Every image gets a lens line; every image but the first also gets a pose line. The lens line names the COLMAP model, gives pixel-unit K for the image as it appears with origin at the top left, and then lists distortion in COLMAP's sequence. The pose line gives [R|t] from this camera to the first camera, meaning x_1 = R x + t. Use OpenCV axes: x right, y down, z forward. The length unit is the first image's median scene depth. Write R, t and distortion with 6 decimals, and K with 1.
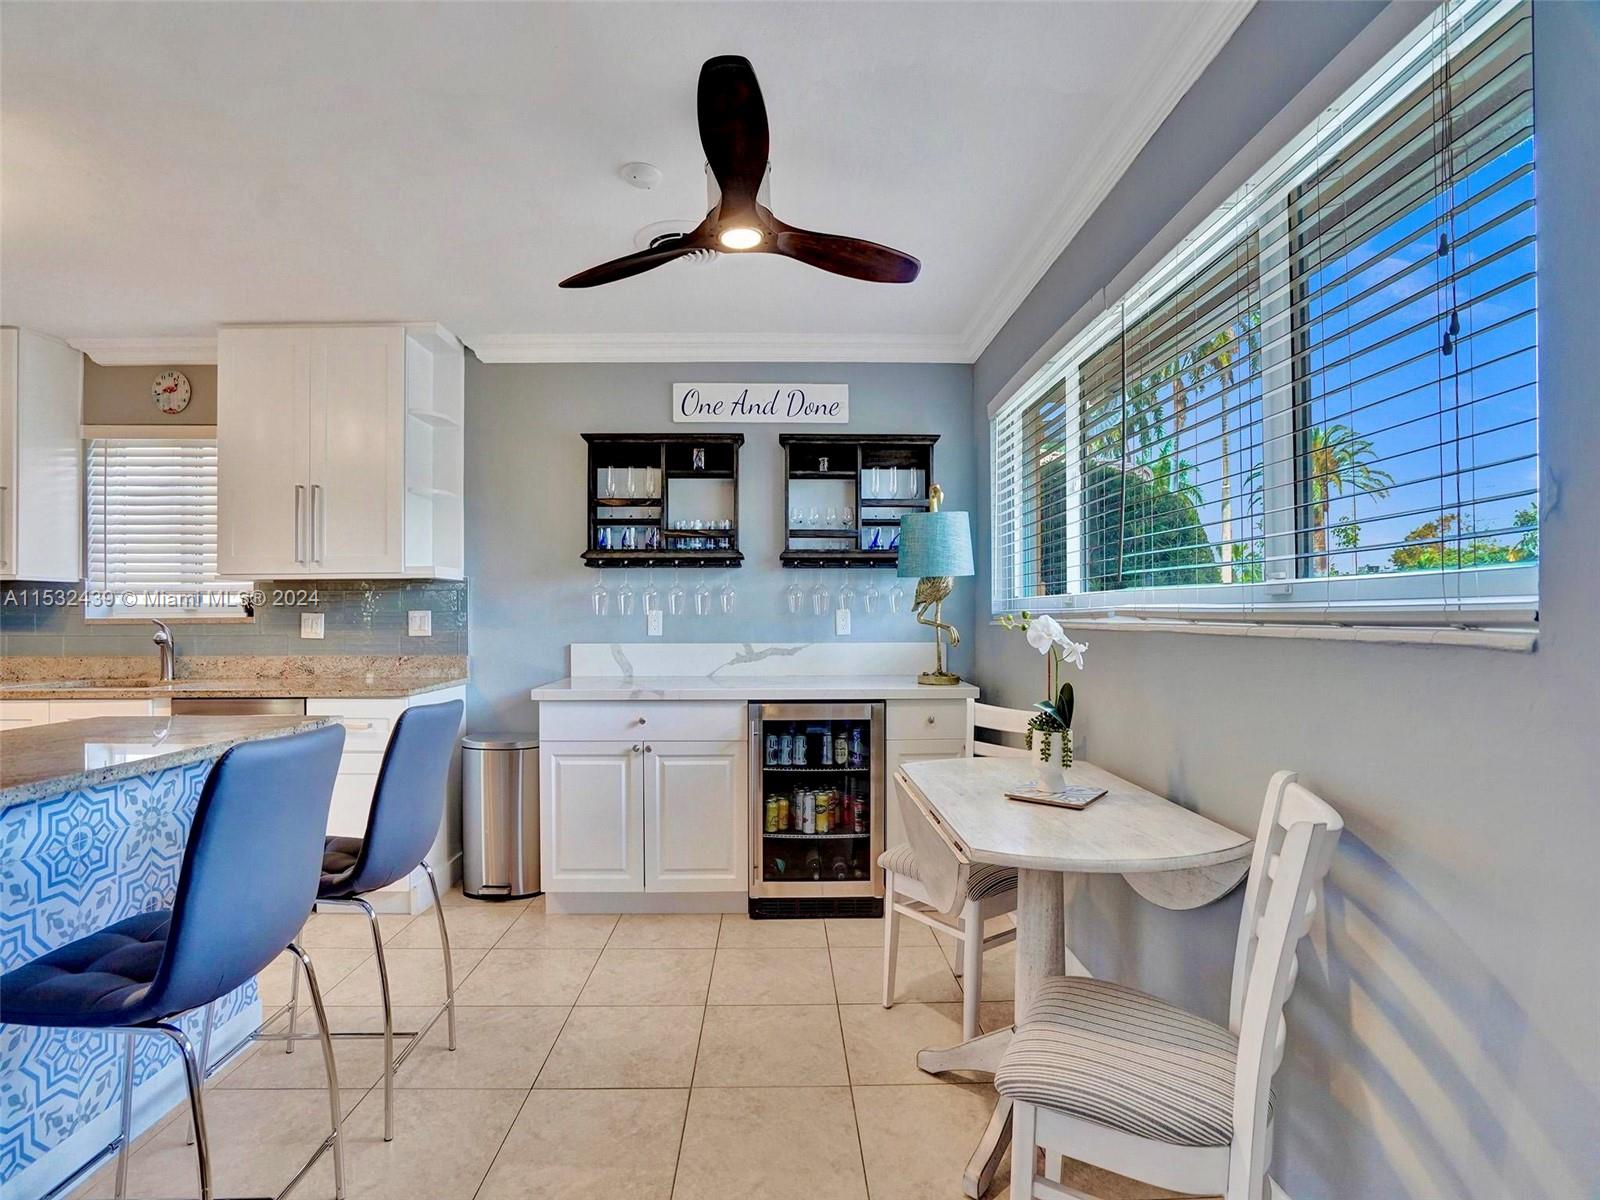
lens RADIAL K [[749.8, 0, 792.4], [0, 749.8, 614.6], [0, 0, 1]] dist [-0.048581, 0.020854]
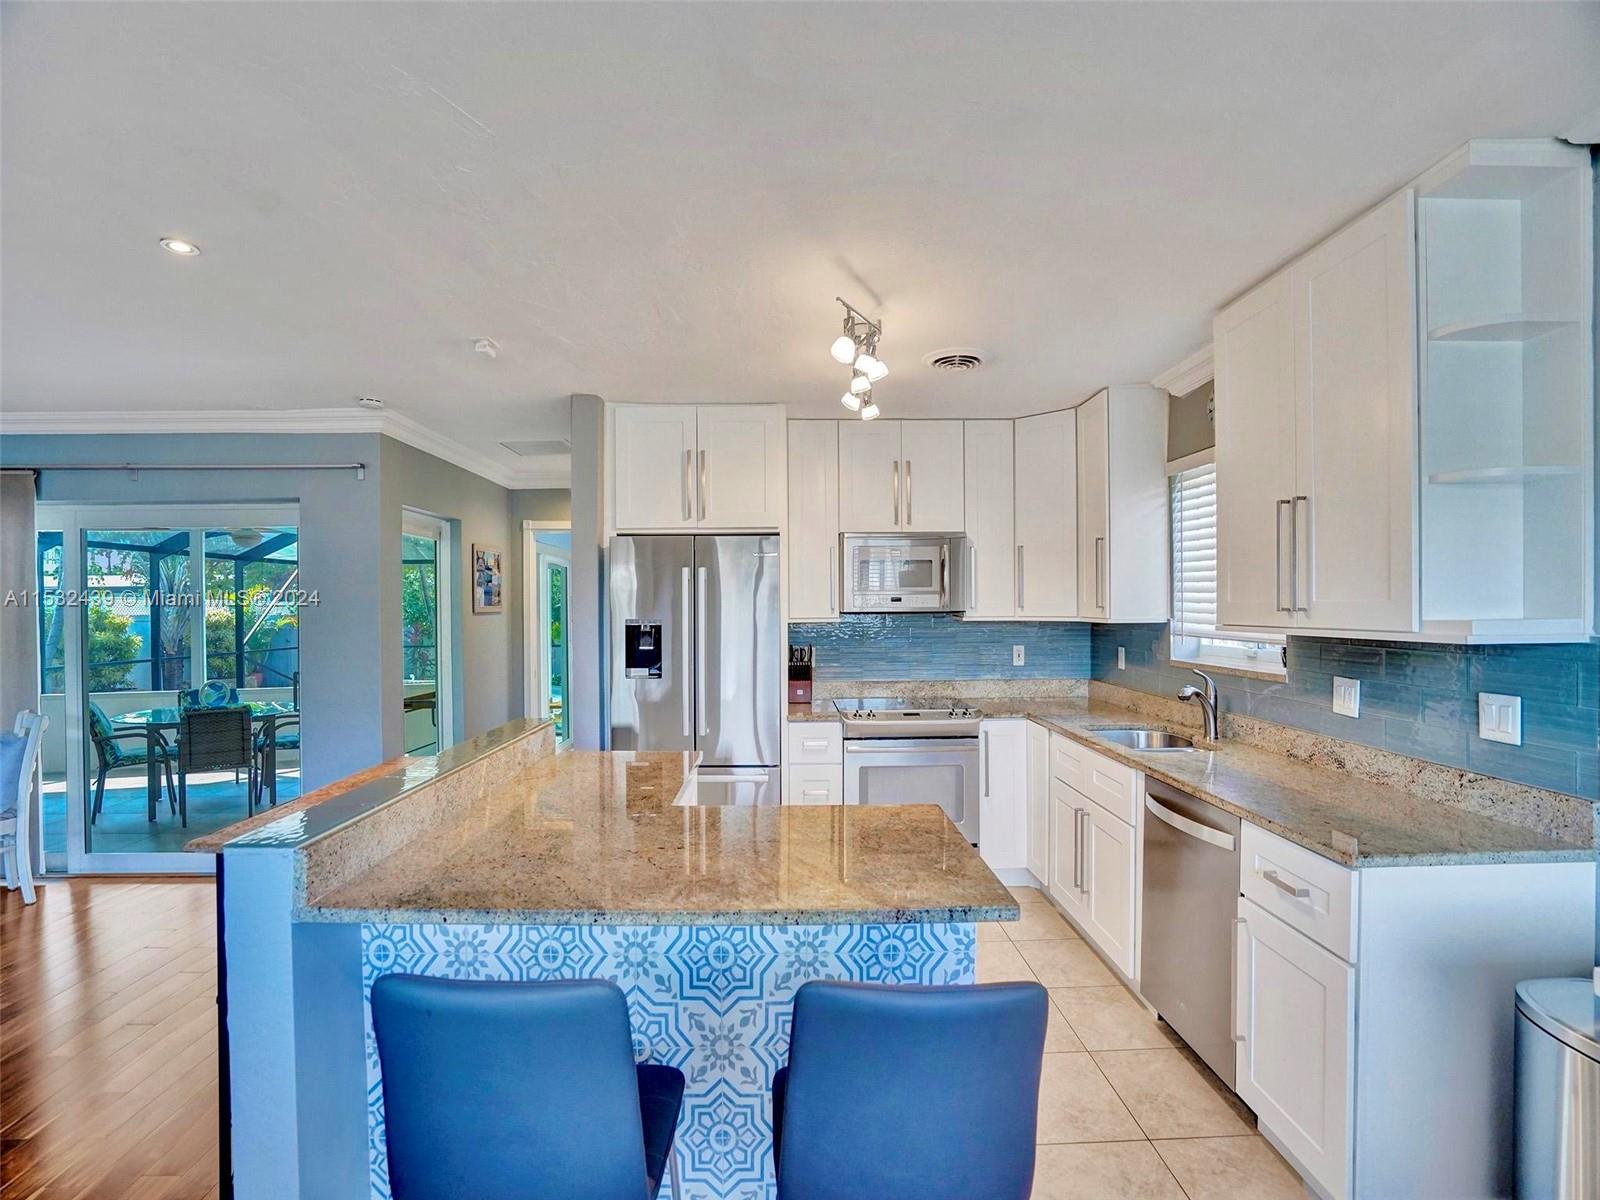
lens RADIAL K [[740.4, 0, 798.0], [0, 740.4, 610.4], [0, 0, 1]] dist [-0.059951, 0.024022]
pose [[0.002489, 0.011574, -0.999930, 0.009820], [0.010362, 0.999879, 0.011599, -0.078283], [0.999943, -0.010390, 0.002369, 0.503140]]
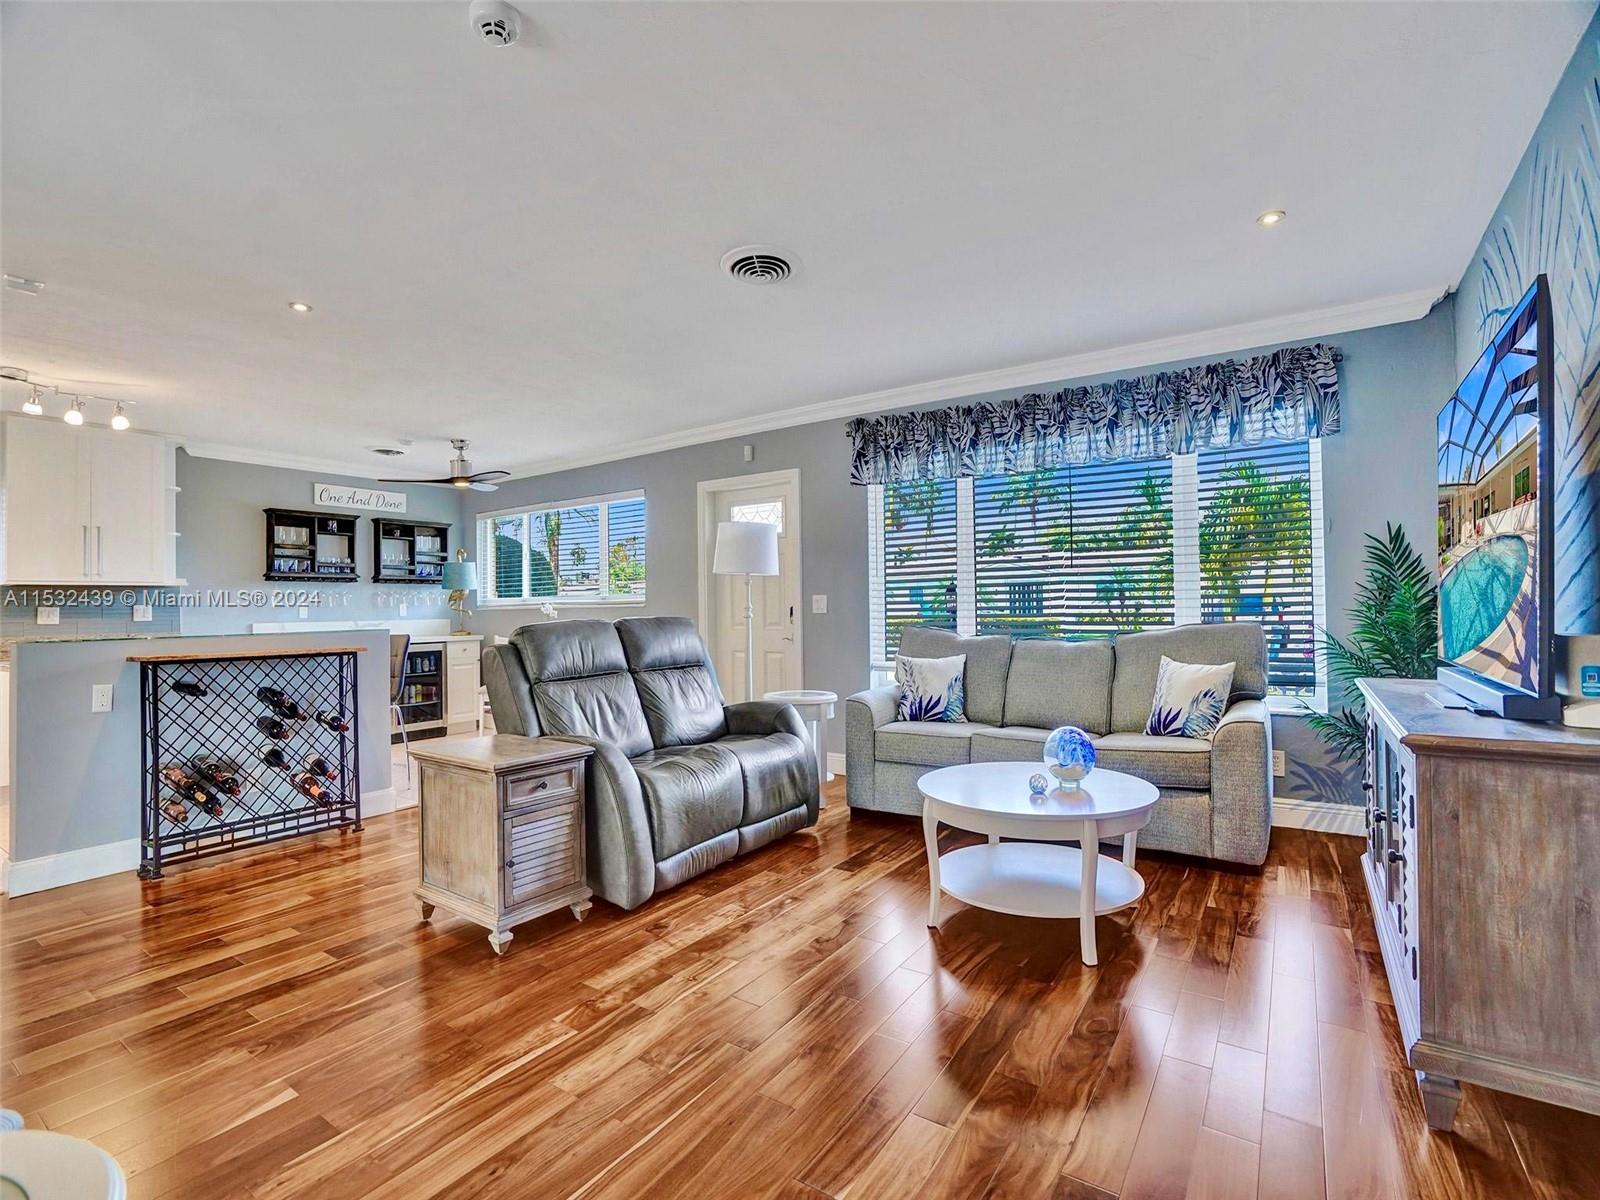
lens RADIAL K [[751.0, 0, 791.8], [0, 751.0, 588.9], [0, 0, 1]] dist [-0.052054, 0.022045]
pose [[0.583716, 0.013922, 0.811839, -0.980906], [0.015051, 0.999496, -0.027962, 0.025281], [-0.811818, 0.028541, 0.583212, -1.067971]]
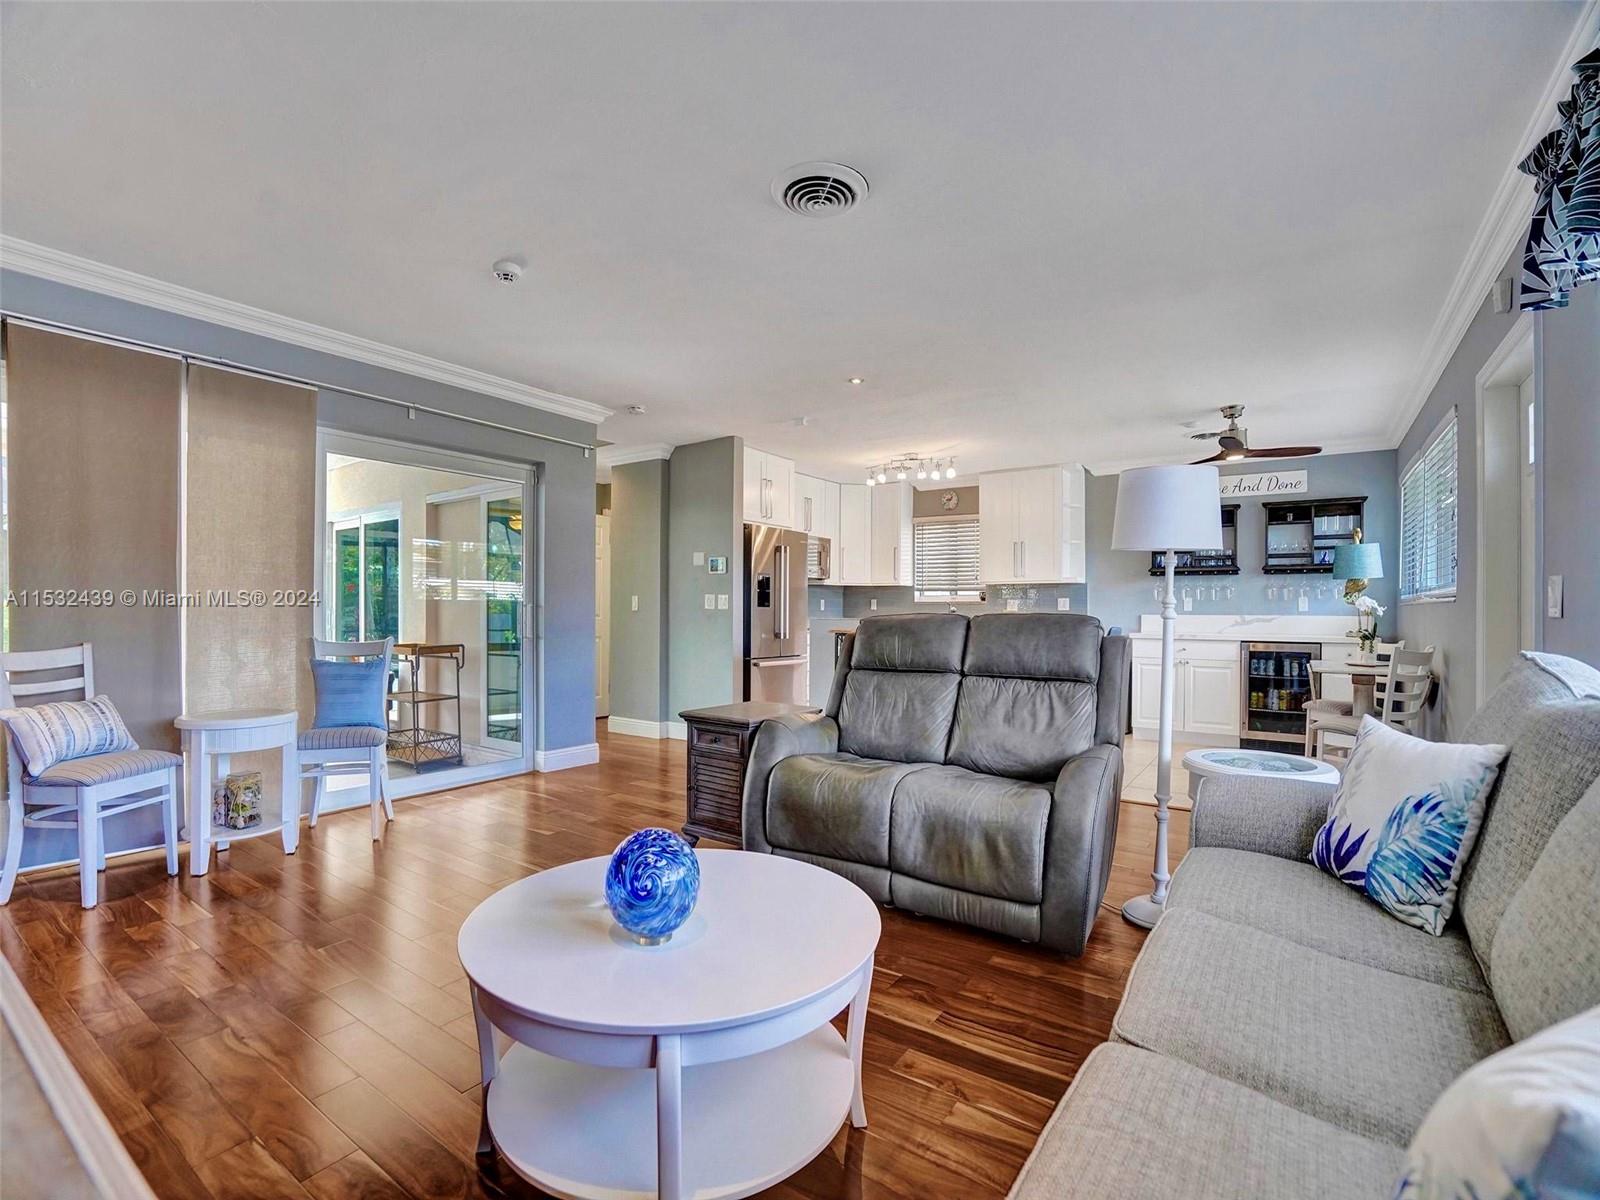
lens RADIAL K [[740.4, 0, 798.0], [0, 740.4, 610.4], [0, 0, 1]] dist [-0.059951, 0.024022]
pose [[0.811097, 0.007364, -0.584866, 0.101836], [-0.006815, 0.999972, 0.003140, 0.028660], [0.584872, 0.001439, 0.811124, -1.128196]]
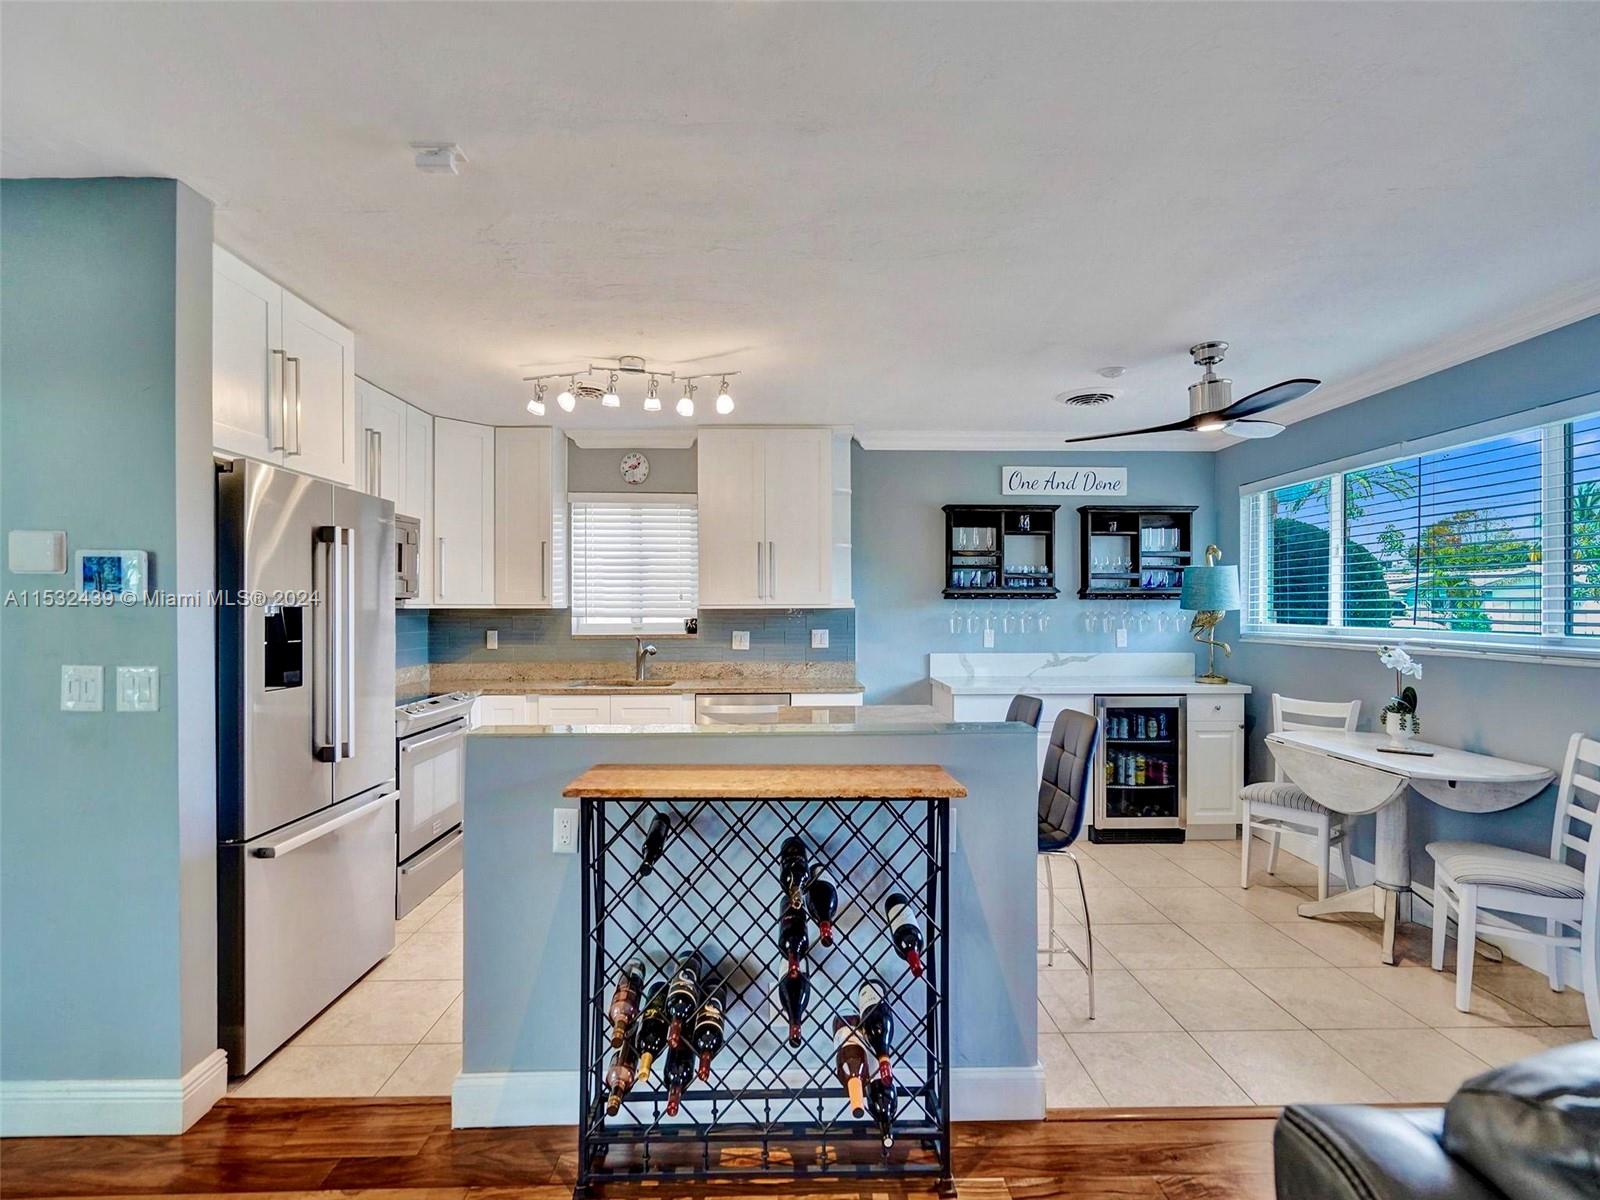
lens RADIAL K [[734.3, 0, 799.3], [0, 734.3, 610.9], [0, 0, 1]] dist [-0.001116, 0.000028]
pose [[0.999960, 0.002369, 0.008645, -0.563426], [-0.002421, 0.999979, 0.005979, -0.048868], [-0.008631, -0.006000, 0.999945, -0.378953]]
